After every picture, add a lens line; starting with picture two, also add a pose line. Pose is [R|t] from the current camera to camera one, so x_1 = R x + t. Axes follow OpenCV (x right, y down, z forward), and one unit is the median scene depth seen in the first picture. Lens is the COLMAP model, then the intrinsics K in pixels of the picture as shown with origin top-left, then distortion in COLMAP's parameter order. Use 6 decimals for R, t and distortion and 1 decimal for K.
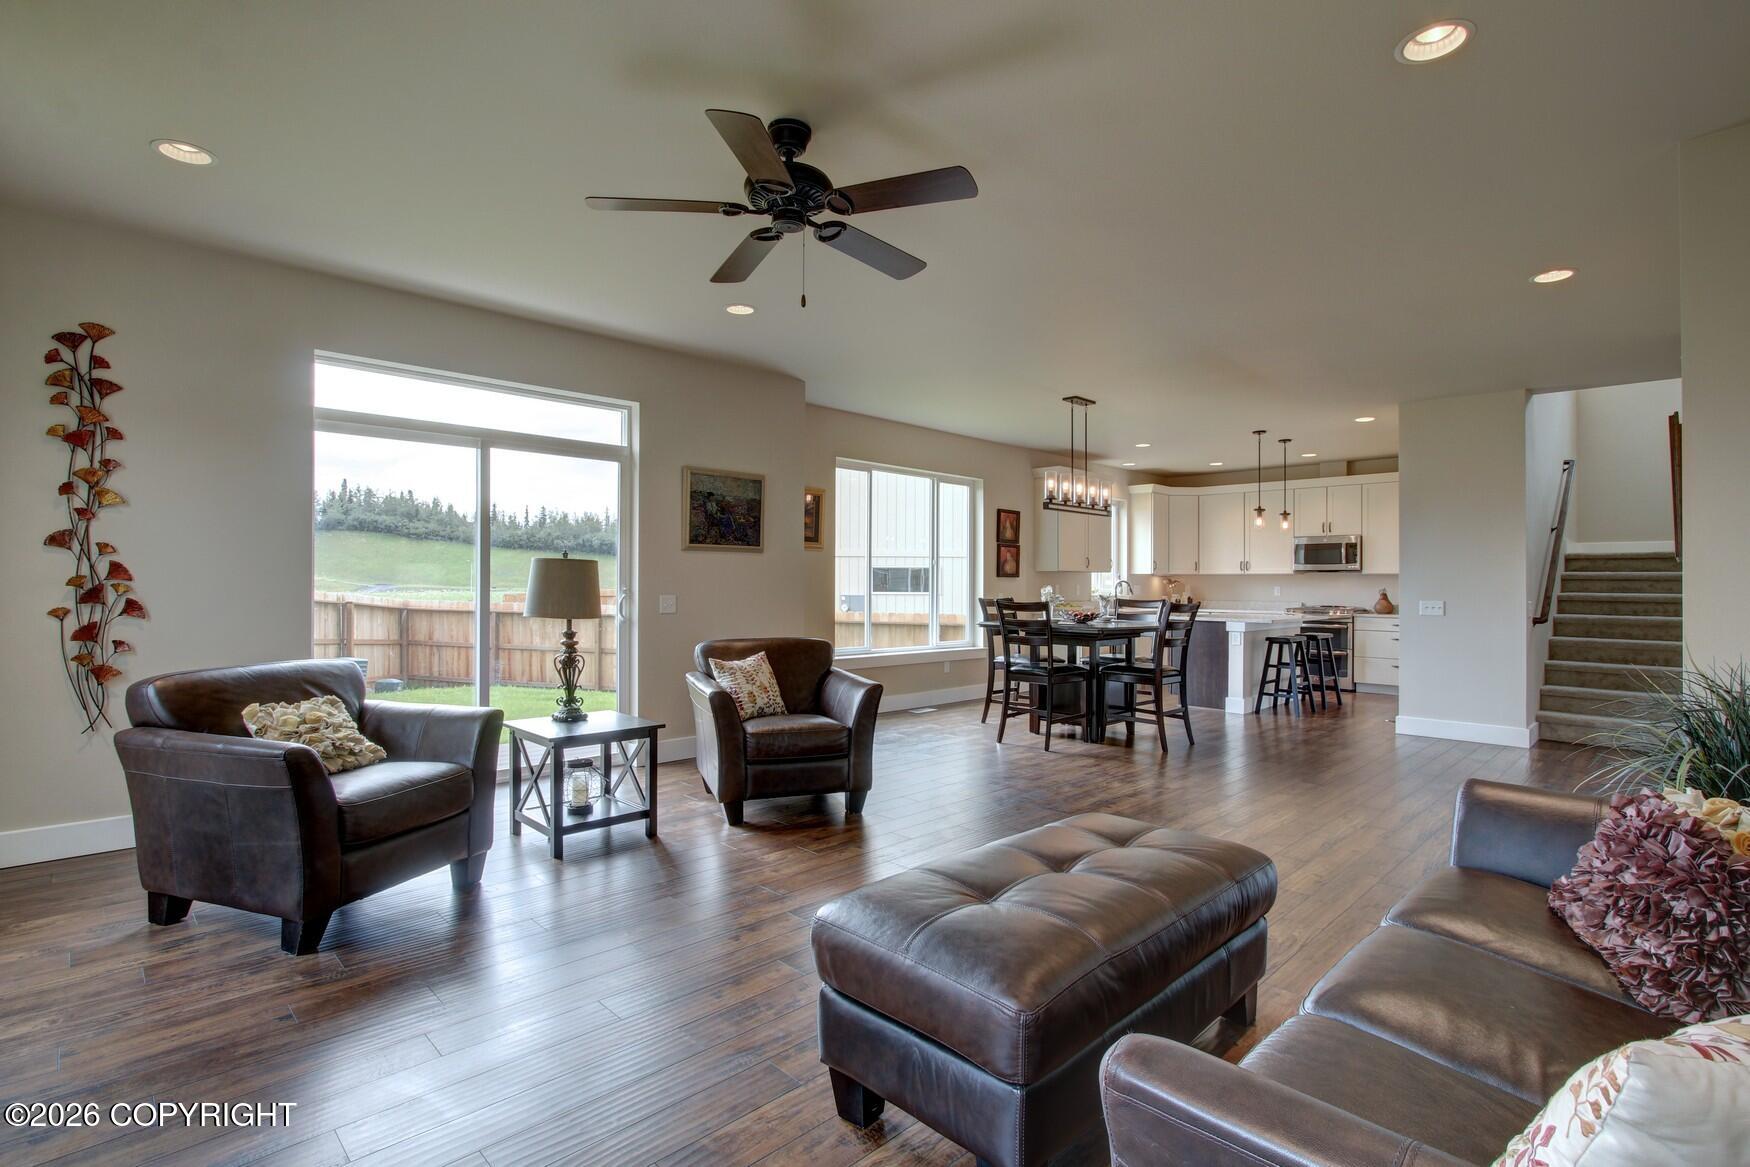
lens RADIAL K [[844.2, 0, 897.3], [0, 844.2, 580.6], [0, 0, 1]] dist [-0.015261, -0.000048]
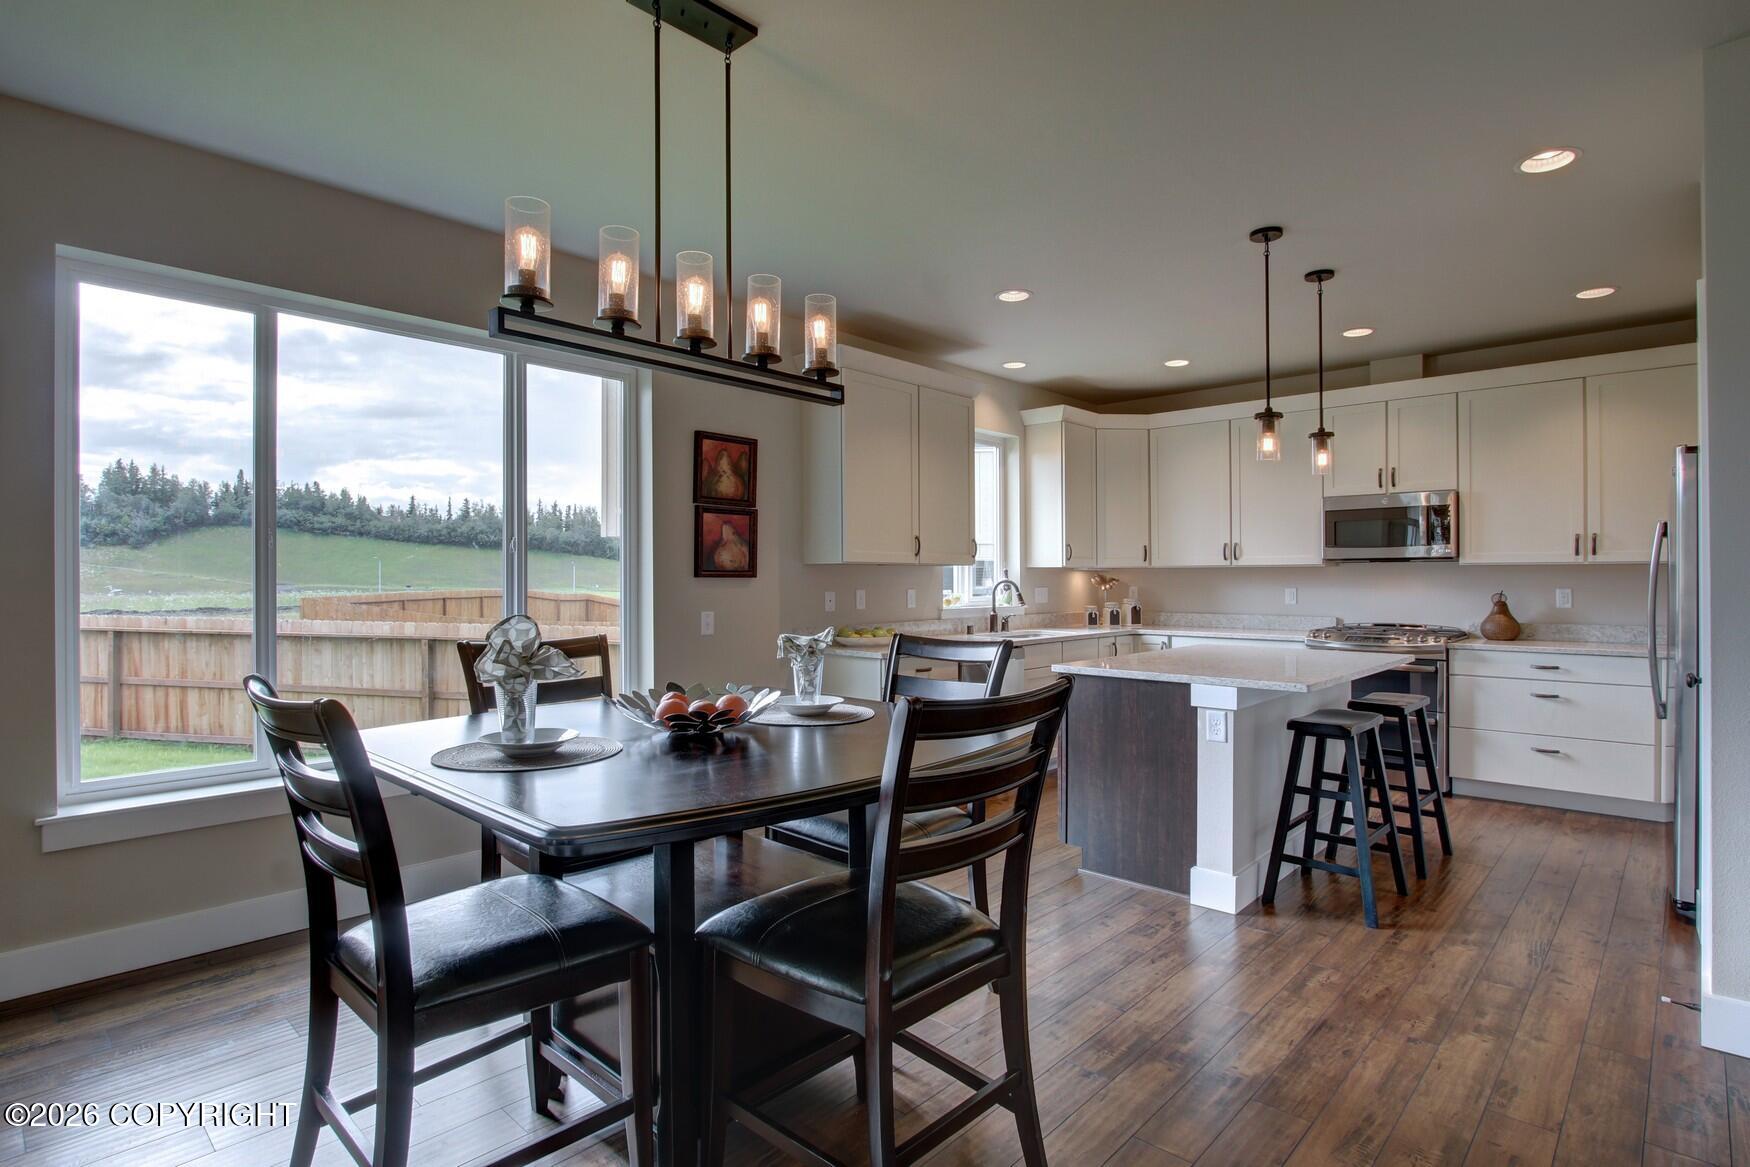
lens RADIAL K [[895.6, 0, 842.5], [0, 895.6, 580.3], [0, 0, 1]] dist [-0.009827, -0.000599]
pose [[0.999839, -0.007992, -0.016057, 0.174179], [0.008085, 0.999951, 0.005747, -0.004119], [0.016010, -0.005876, 0.999855, 0.427945]]
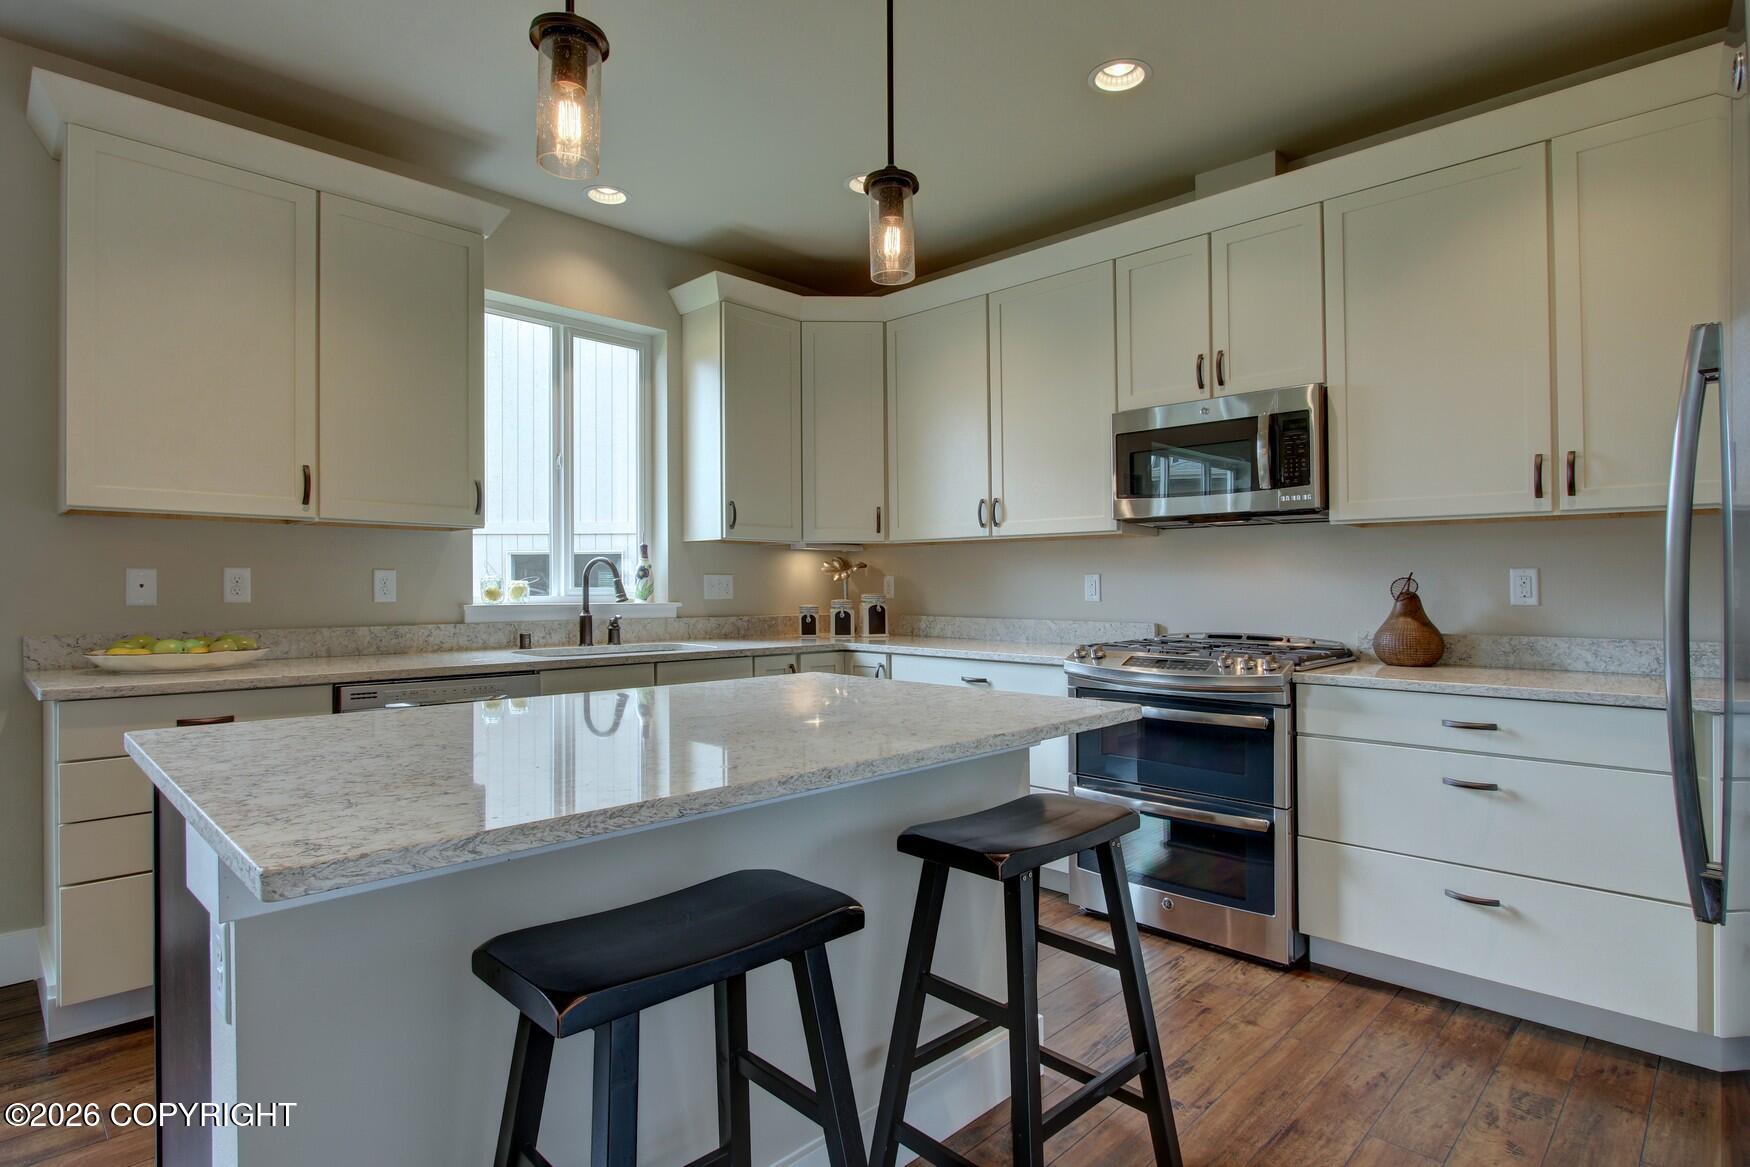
lens RADIAL K [[911.5, 0, 873.3], [0, 911.5, 576.0], [0, 0, 1]] dist [-0.013656, 0.002092]
pose [[0.999852, -0.004419, -0.016624, 0.392720], [0.004272, 0.999951, -0.008884, 0.011110], [0.016662, 0.008812, 0.999822, 0.673470]]
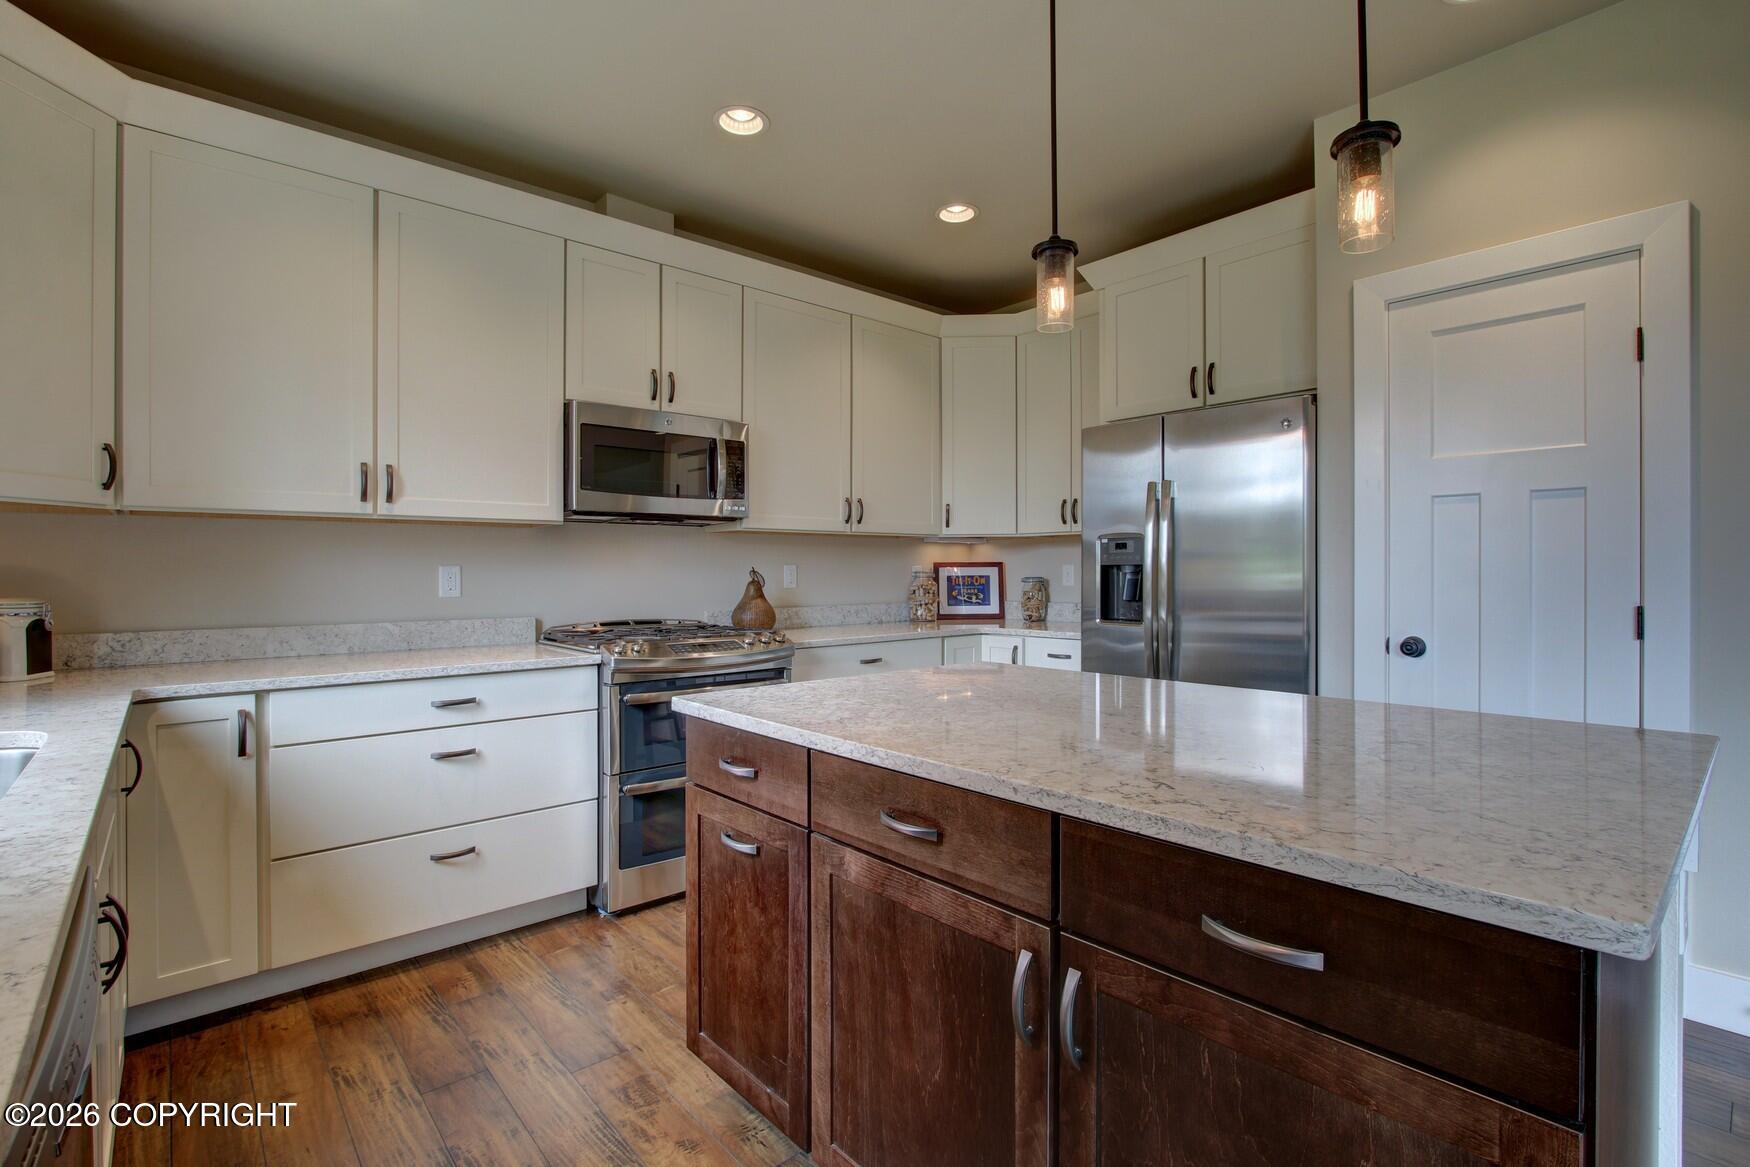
lens RADIAL K [[807.8, 0, 880.7], [0, 807.8, 577.7], [0, 0, 1]] dist [-0.016876, 0.001324]
pose [[0.080275, -0.013073, 0.996687, 0.197884], [0.005997, 0.999902, 0.012632, 0.008859], [-0.996755, 0.004963, 0.080346, 0.878557]]
